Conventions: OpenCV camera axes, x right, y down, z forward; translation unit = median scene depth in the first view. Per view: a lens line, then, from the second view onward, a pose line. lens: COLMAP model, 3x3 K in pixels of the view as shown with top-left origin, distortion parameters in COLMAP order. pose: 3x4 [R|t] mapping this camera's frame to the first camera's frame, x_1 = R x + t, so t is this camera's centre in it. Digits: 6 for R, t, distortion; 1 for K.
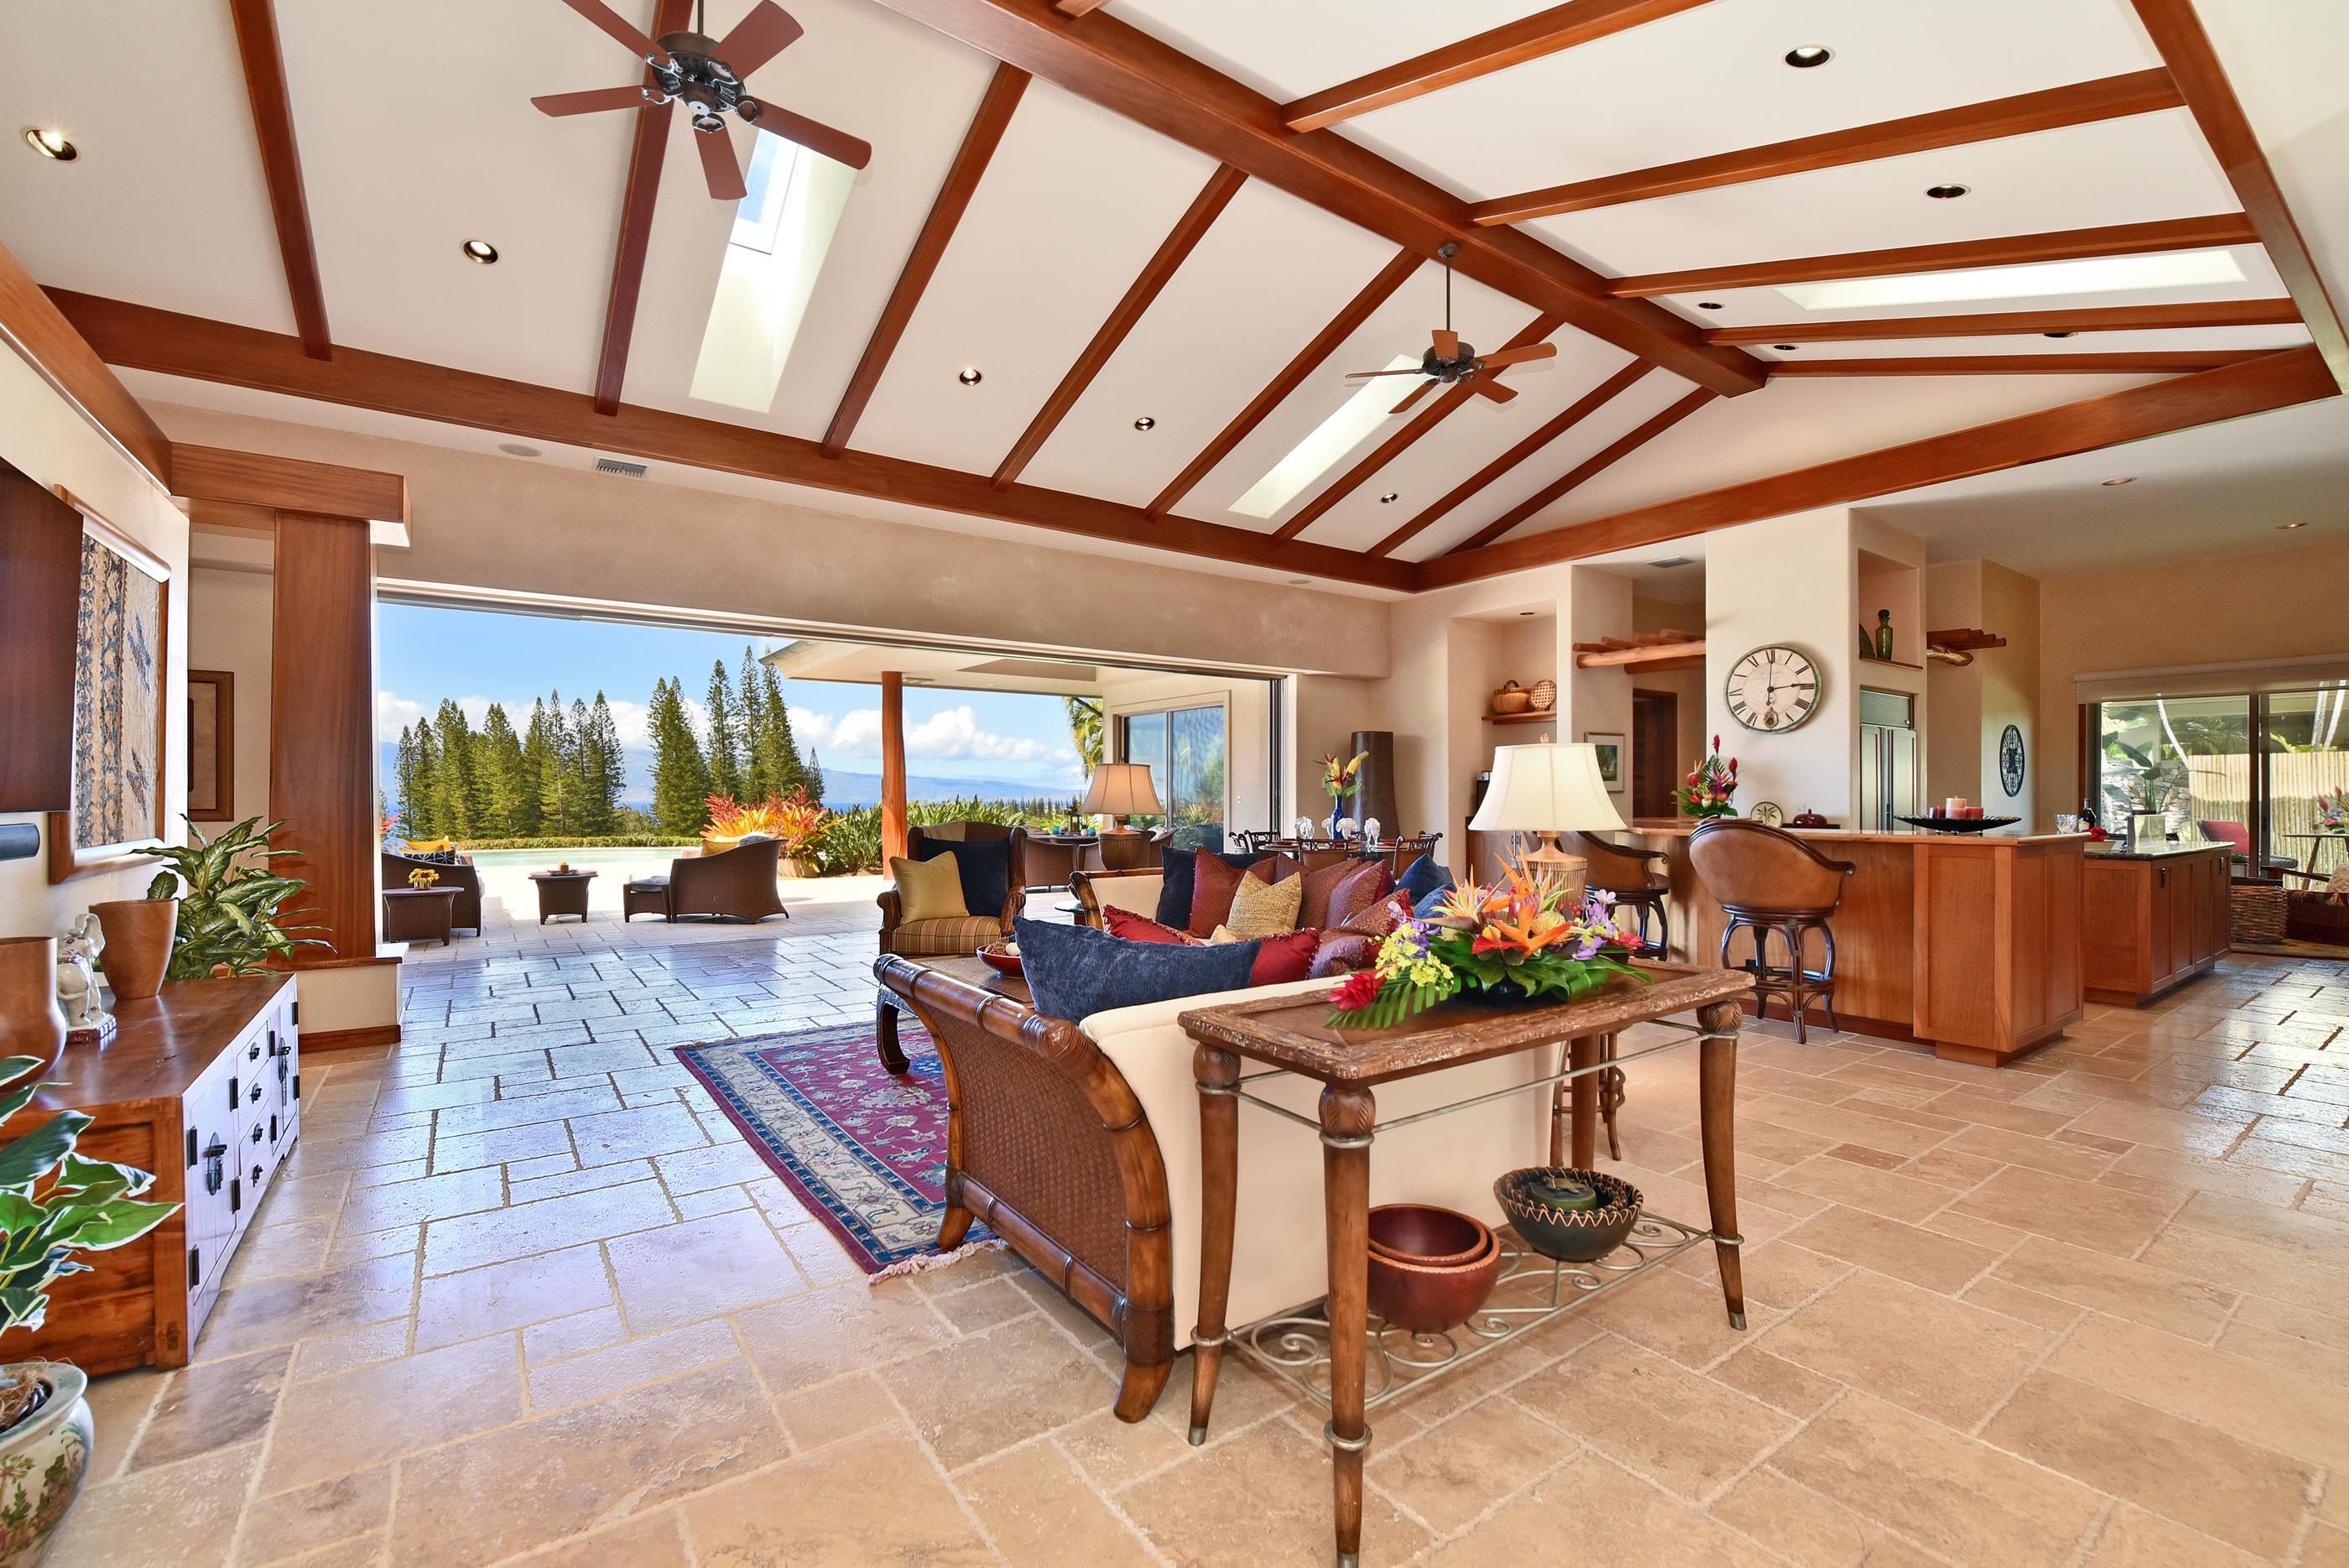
lens RADIAL K [[1010.6, 0, 1092.5], [0, 1010.6, 795.8], [0, 0, 1]] dist [-0.011441, -0.000303]
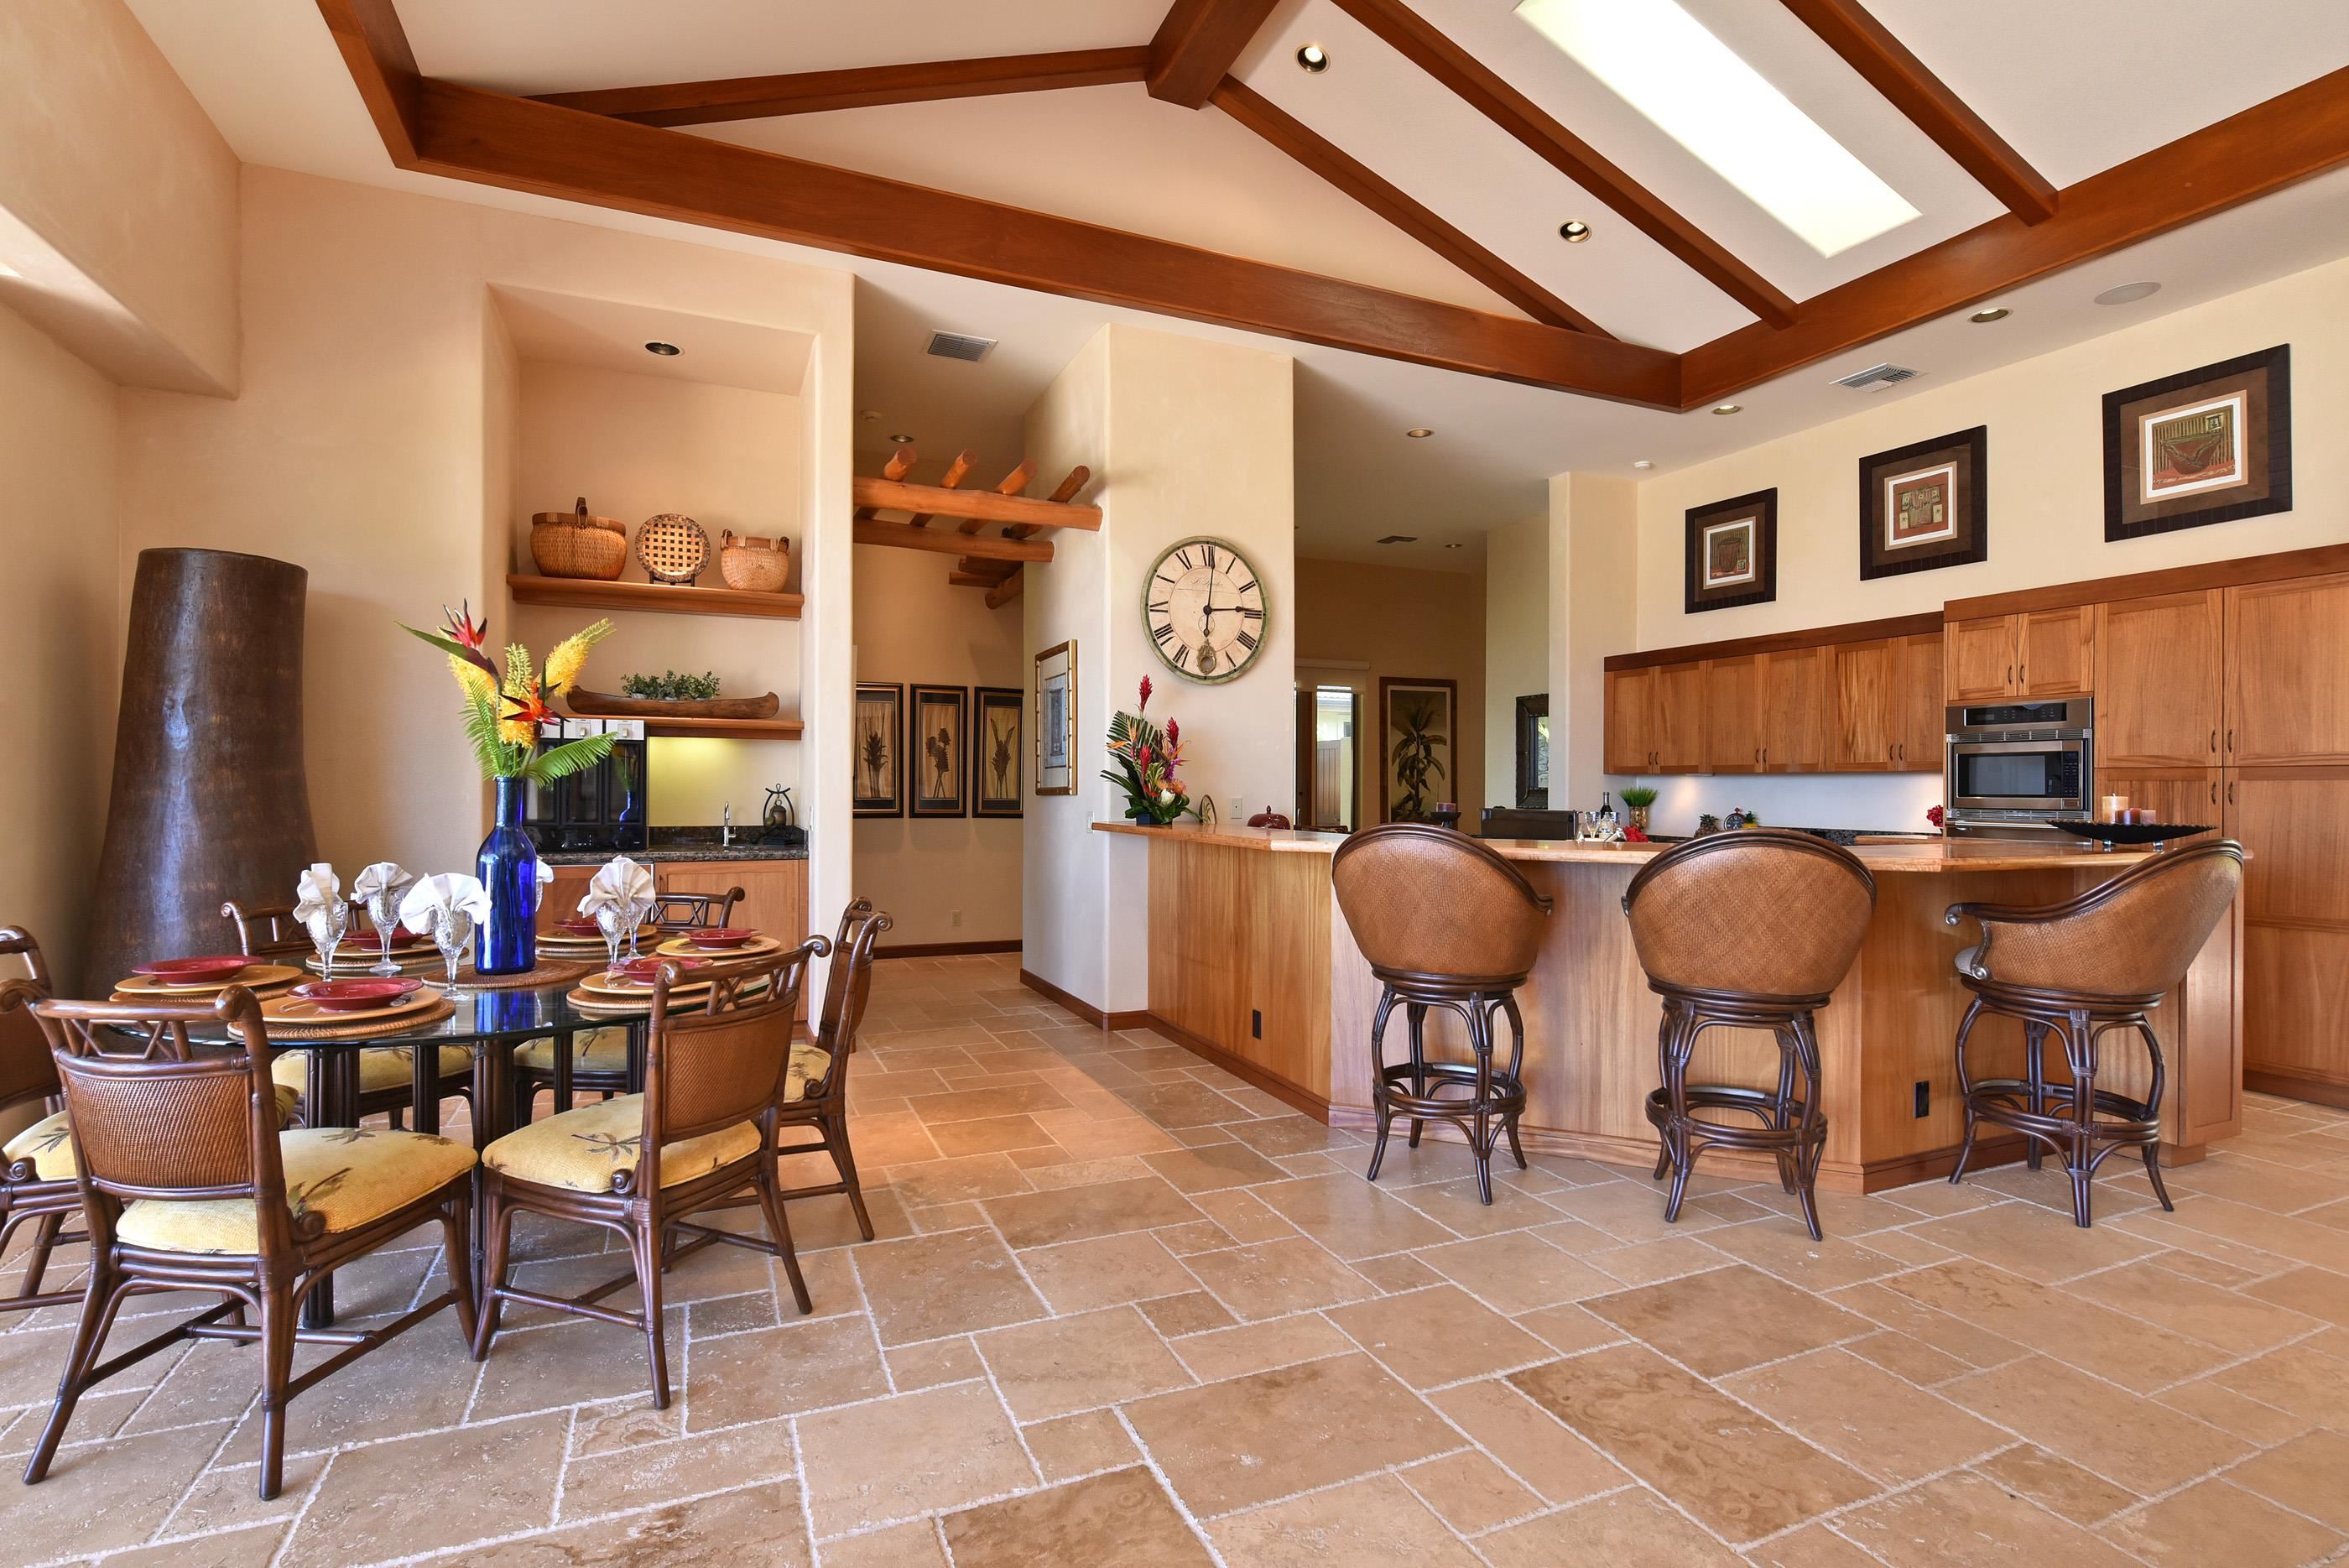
lens RADIAL K [[1118.3, 0, 1044.7], [0, 1118.3, 779.9], [0, 0, 1]] dist [-0.000343, -0.000051]
pose [[0.169250, 0.007814, 0.985542, -0.008627], [-0.007913, 0.999947, -0.006569, 0.002179], [-0.985541, -0.006687, 0.169303, 0.953070]]
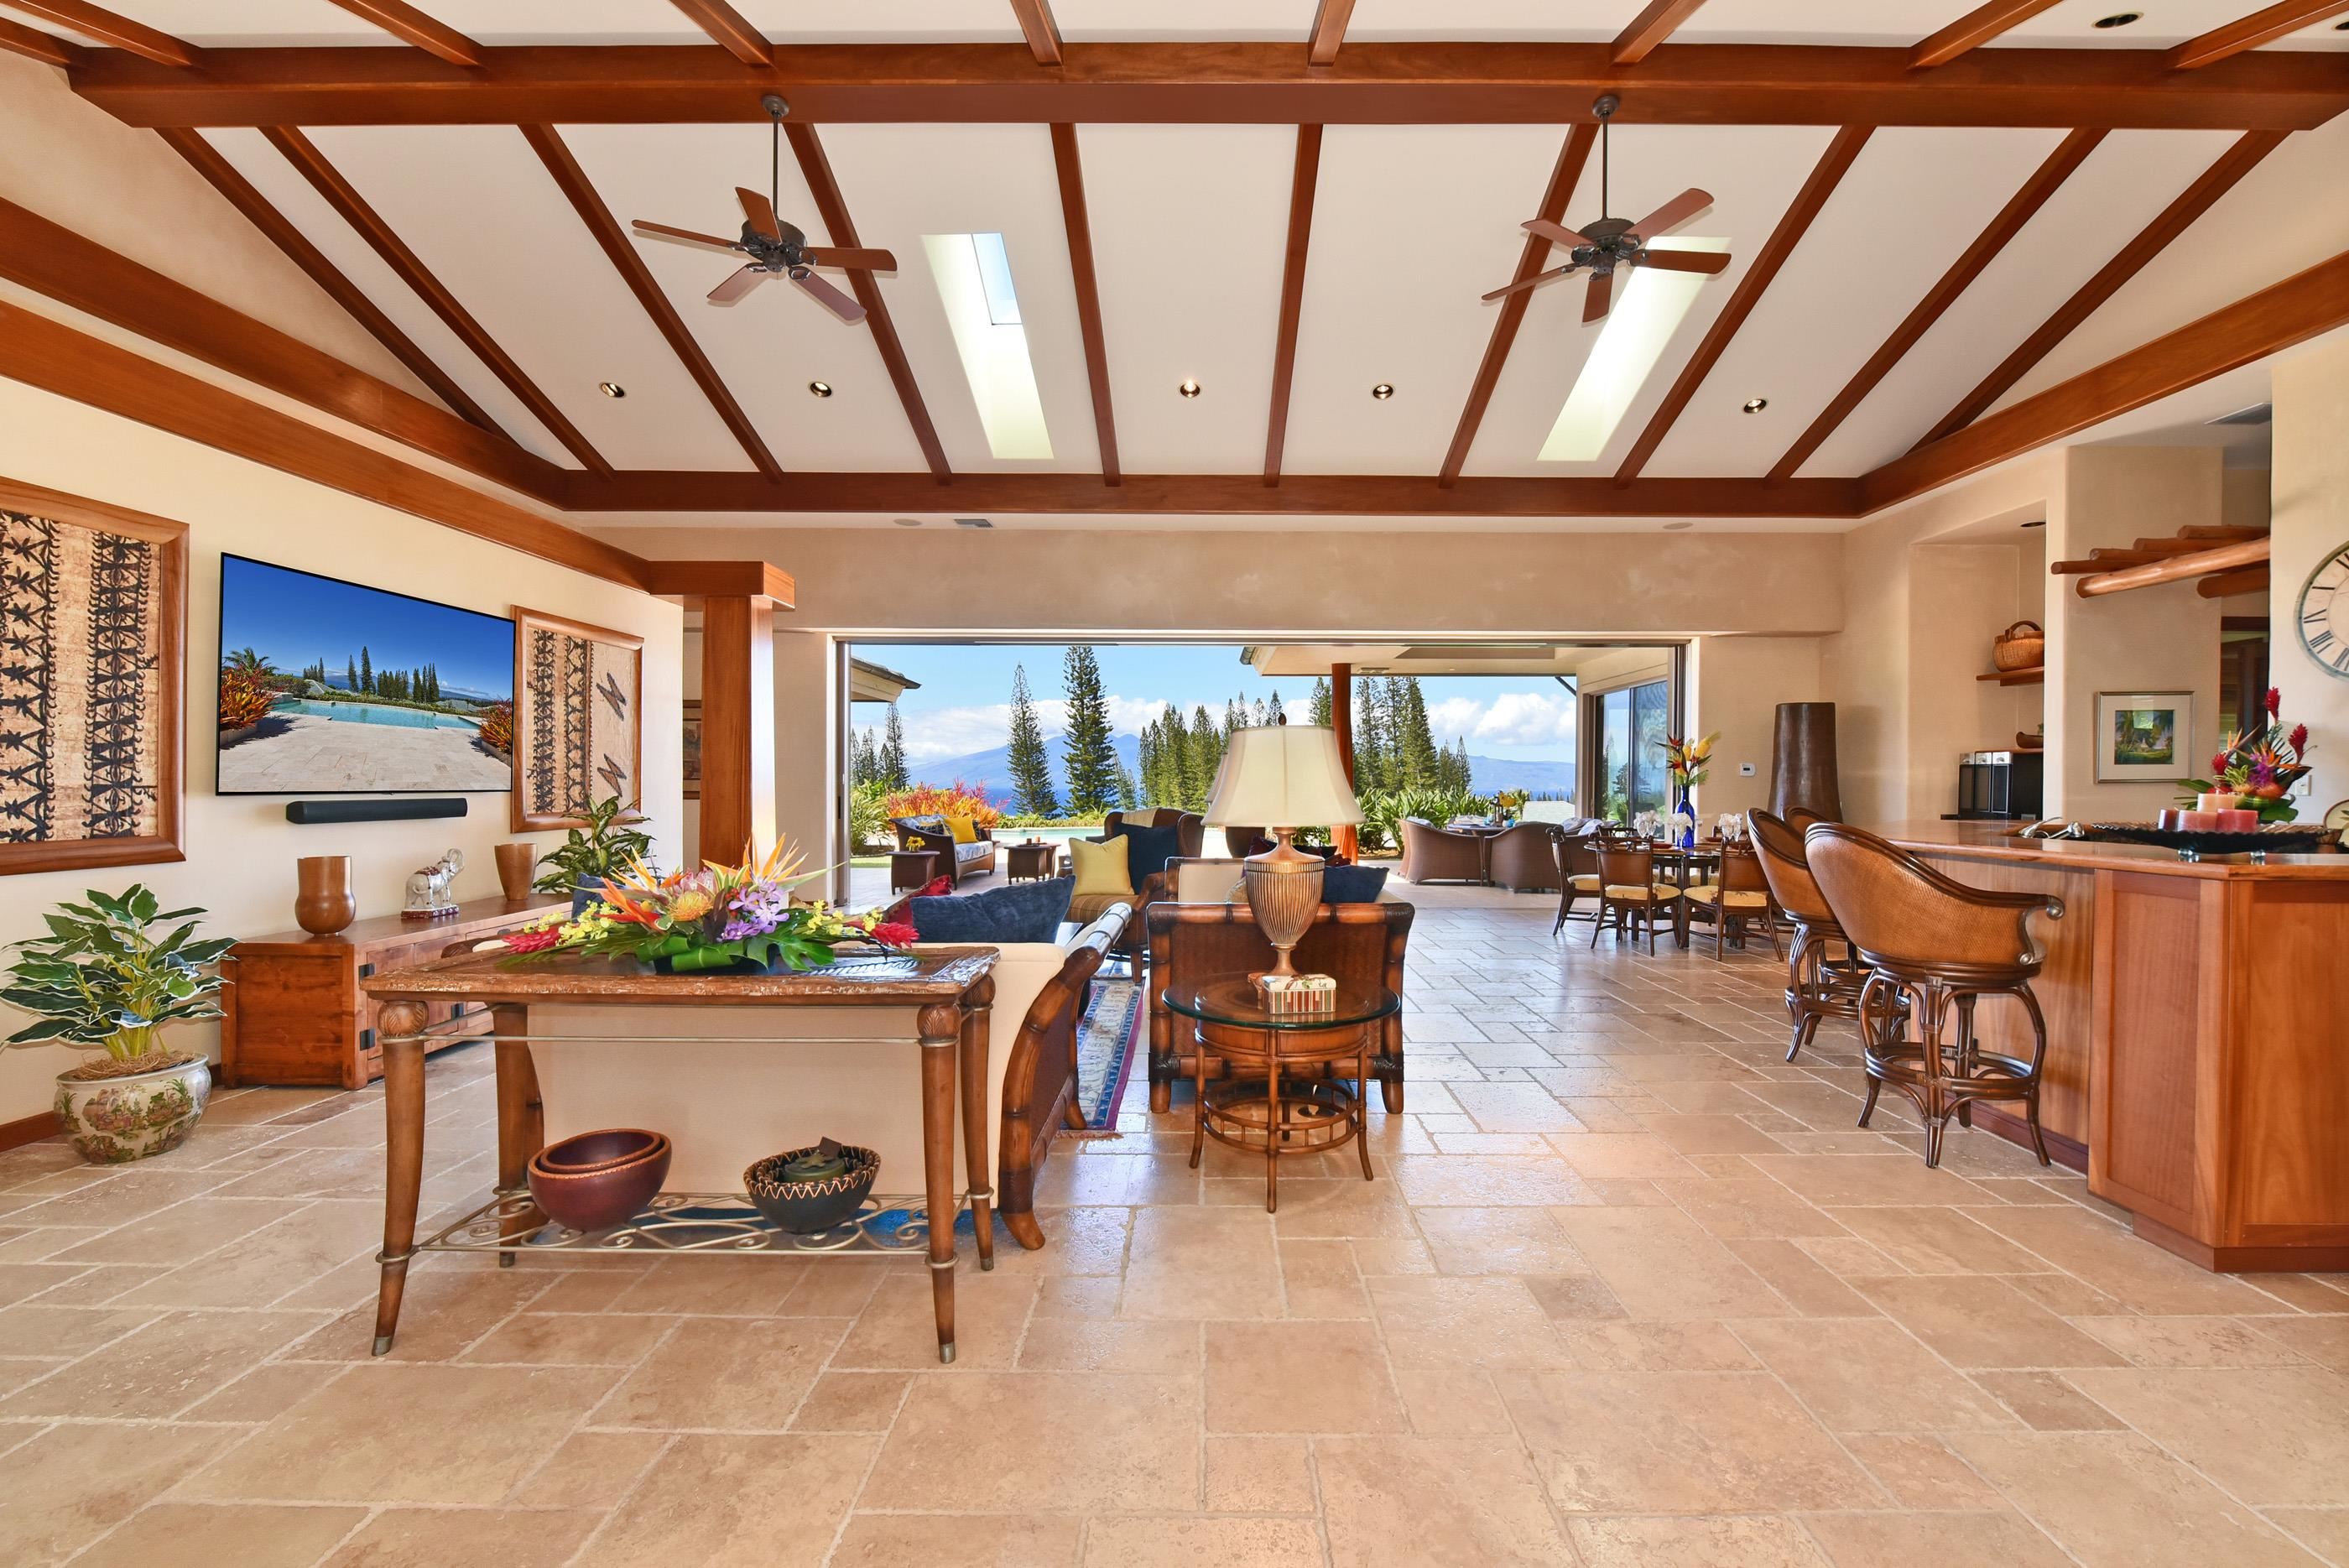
lens RADIAL K [[983.4, 0, 1134.9], [0, 983.4, 794.3], [0, 0, 1]] dist [-0.009932, -0.000456]
pose [[0.812297, 0.008639, -0.583180, 0.402538], [-0.002138, 0.999928, 0.011835, -0.001300], [0.583240, -0.008367, 0.812257, 0.113416]]
